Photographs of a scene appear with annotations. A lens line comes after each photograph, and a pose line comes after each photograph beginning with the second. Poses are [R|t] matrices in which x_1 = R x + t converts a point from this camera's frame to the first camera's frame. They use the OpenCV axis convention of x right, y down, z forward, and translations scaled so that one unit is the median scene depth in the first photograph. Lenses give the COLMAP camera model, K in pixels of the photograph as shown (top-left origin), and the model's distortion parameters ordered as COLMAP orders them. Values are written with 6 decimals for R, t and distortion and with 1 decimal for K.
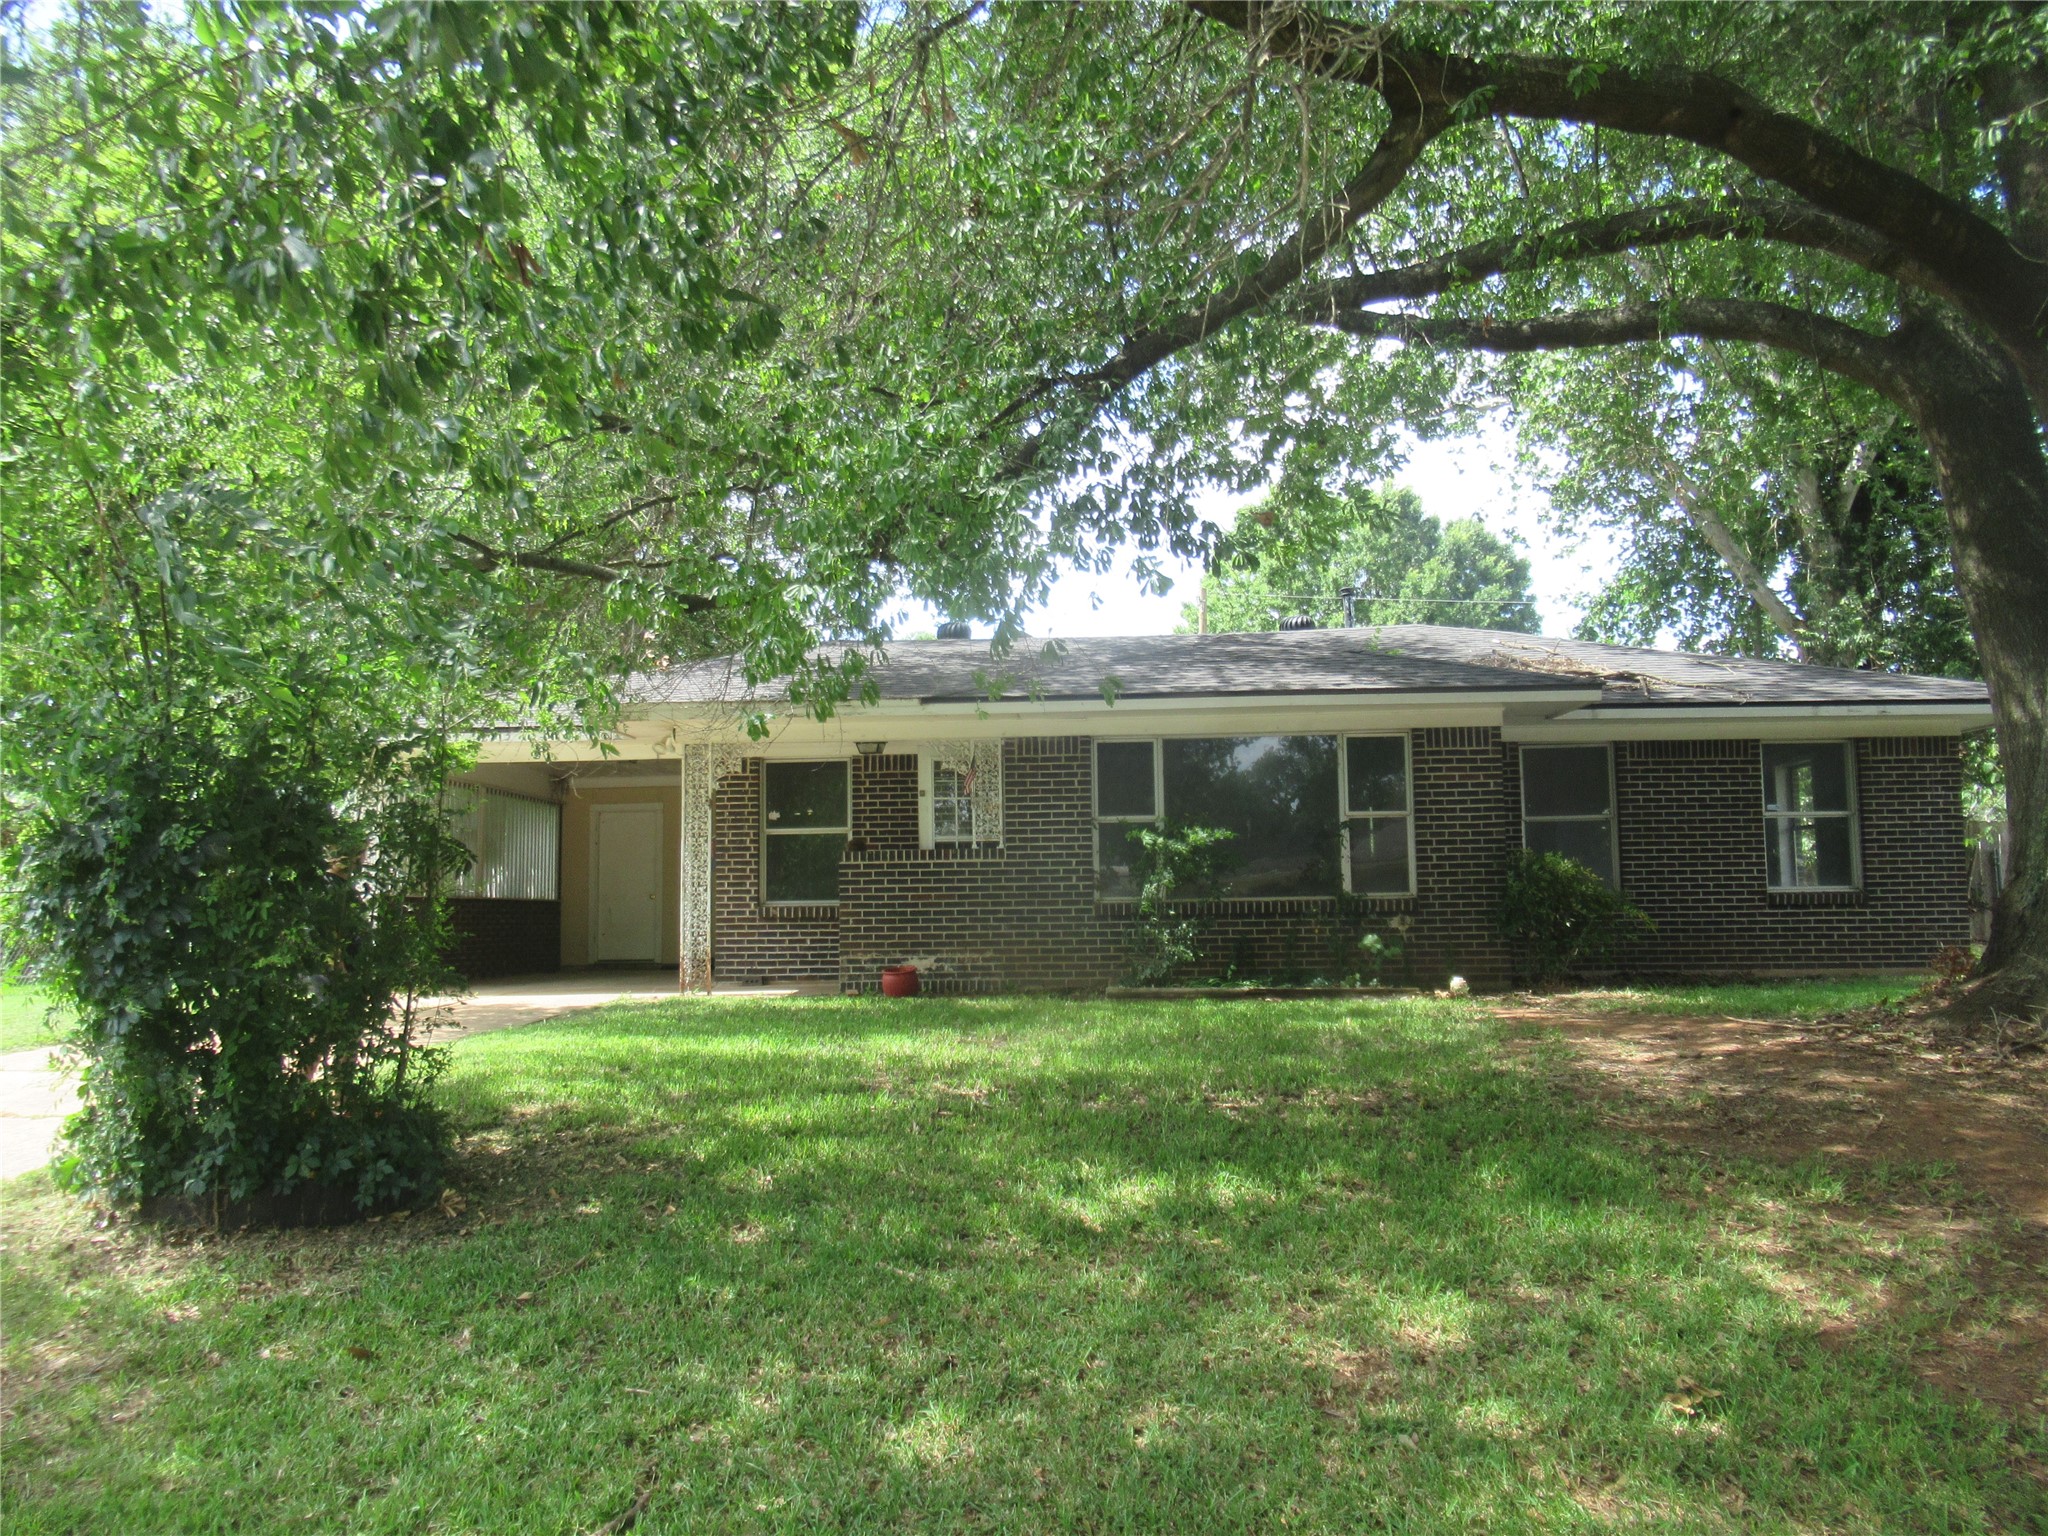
lens RADIAL K [[1534.9, 0, 1026.9], [0, 1534.9, 773.3], [0, 0, 1]] dist [-0.002057, -0.001468]
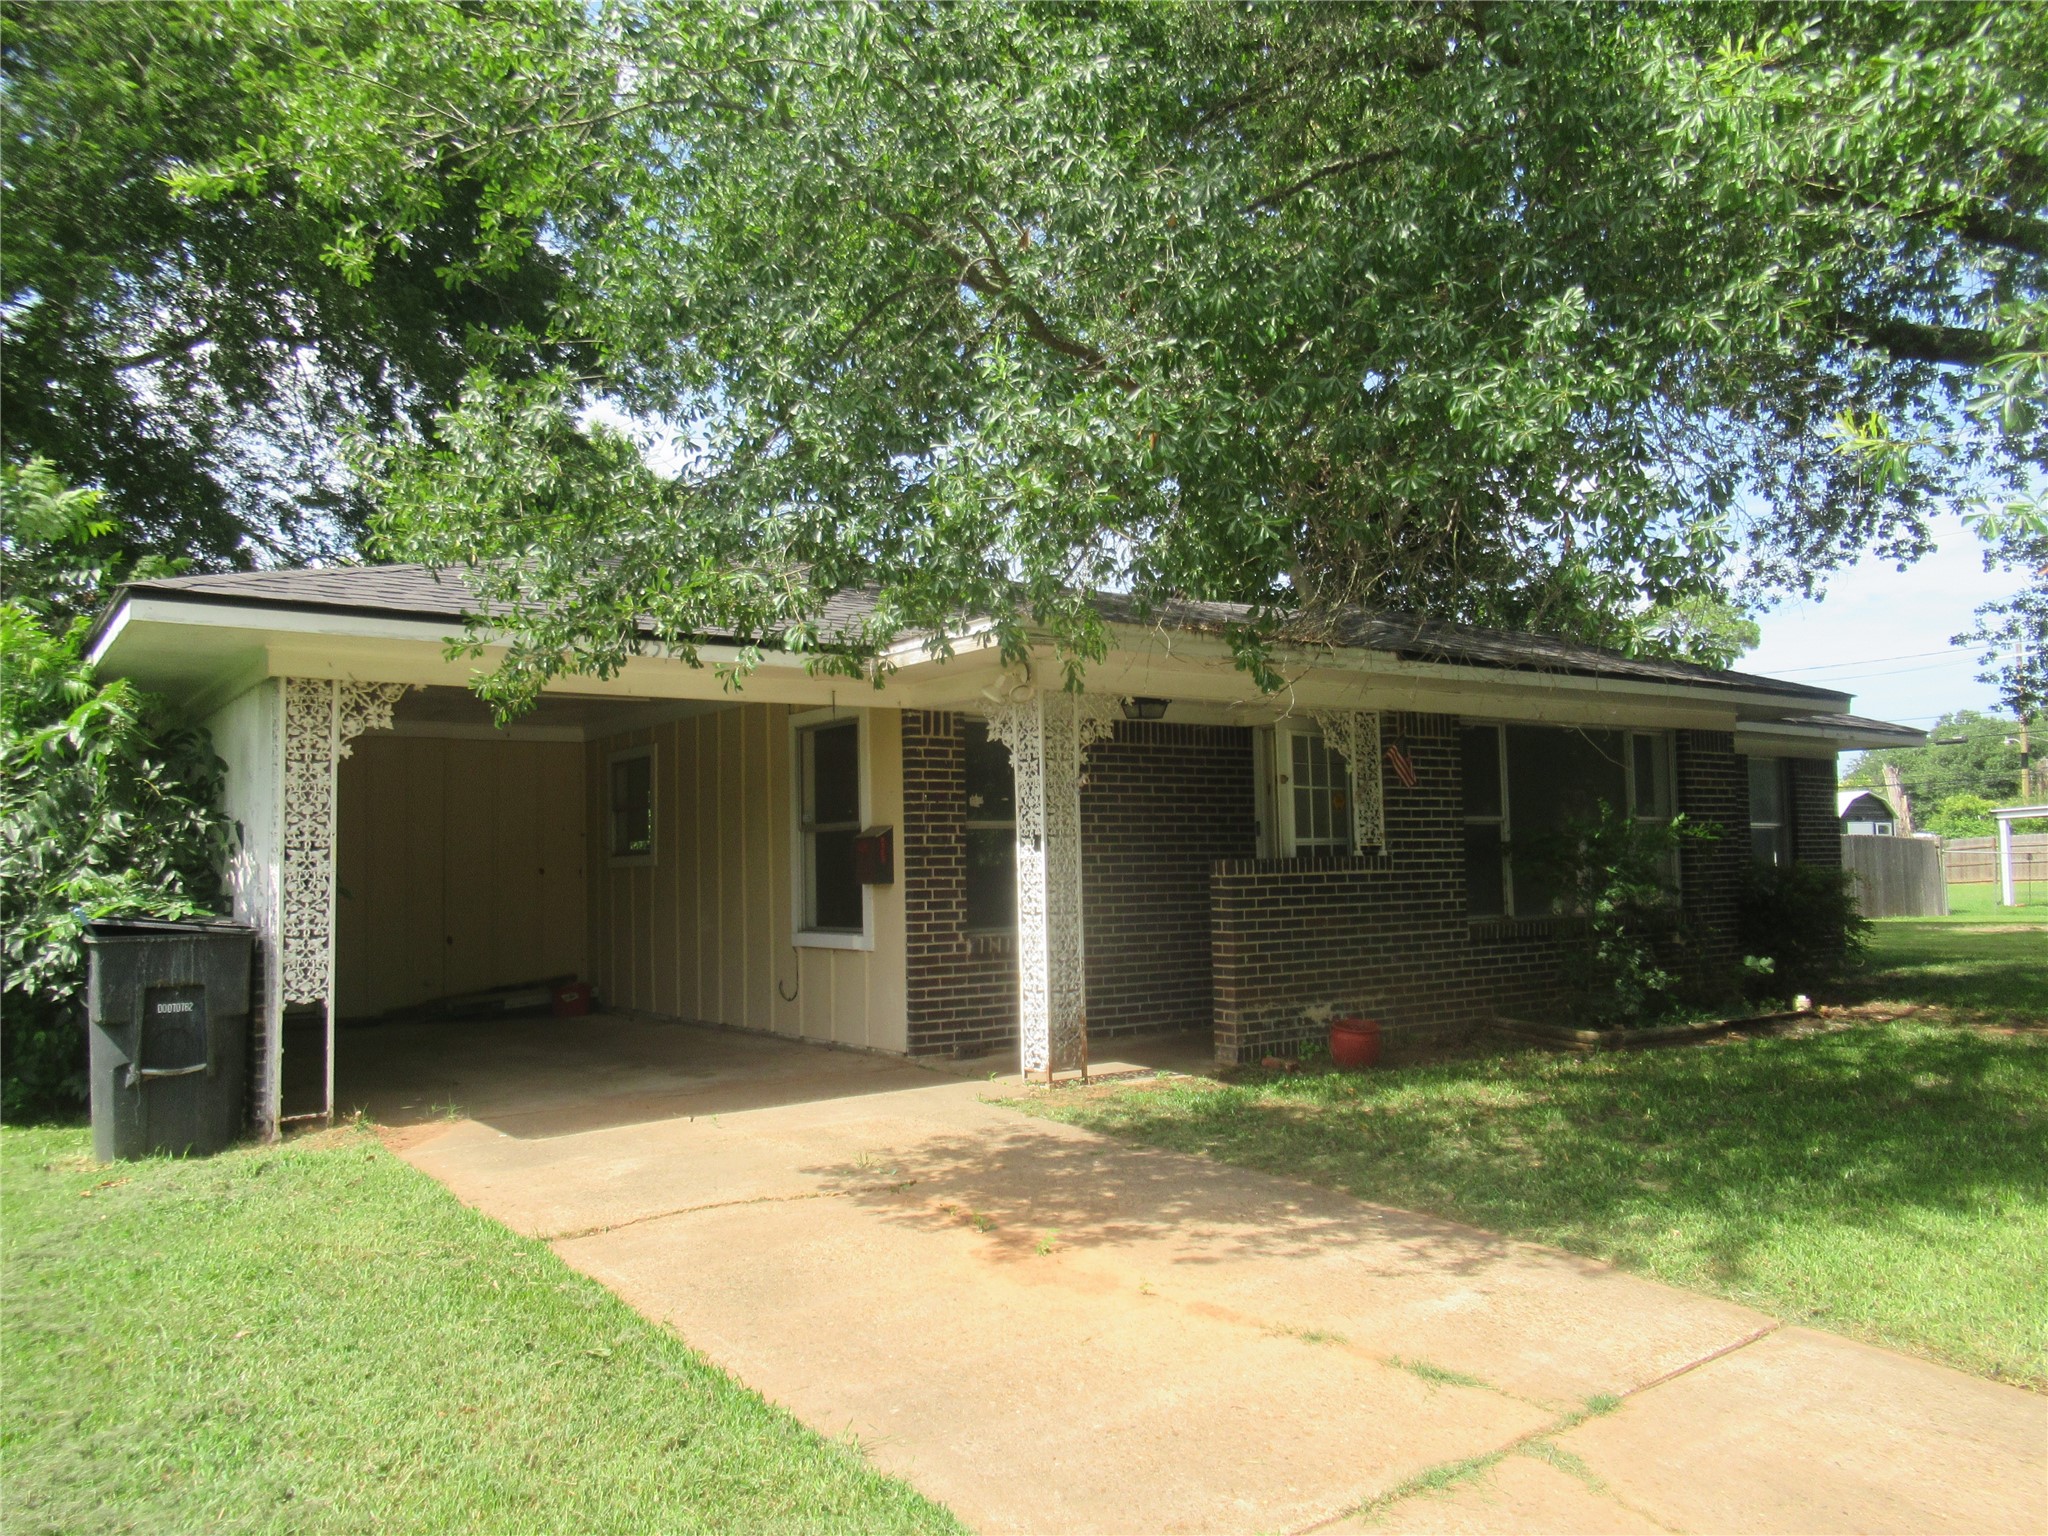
lens RADIAL K [[1534.9, 0, 1026.9], [0, 1534.9, 773.3], [0, 0, 1]] dist [-0.002057, -0.001468]
pose [[0.809362, 0.031975, 0.586439, -0.595605], [-0.037234, 0.999302, -0.003097, 0.017338], [-0.586129, -0.019329, 0.809987, 0.485063]]
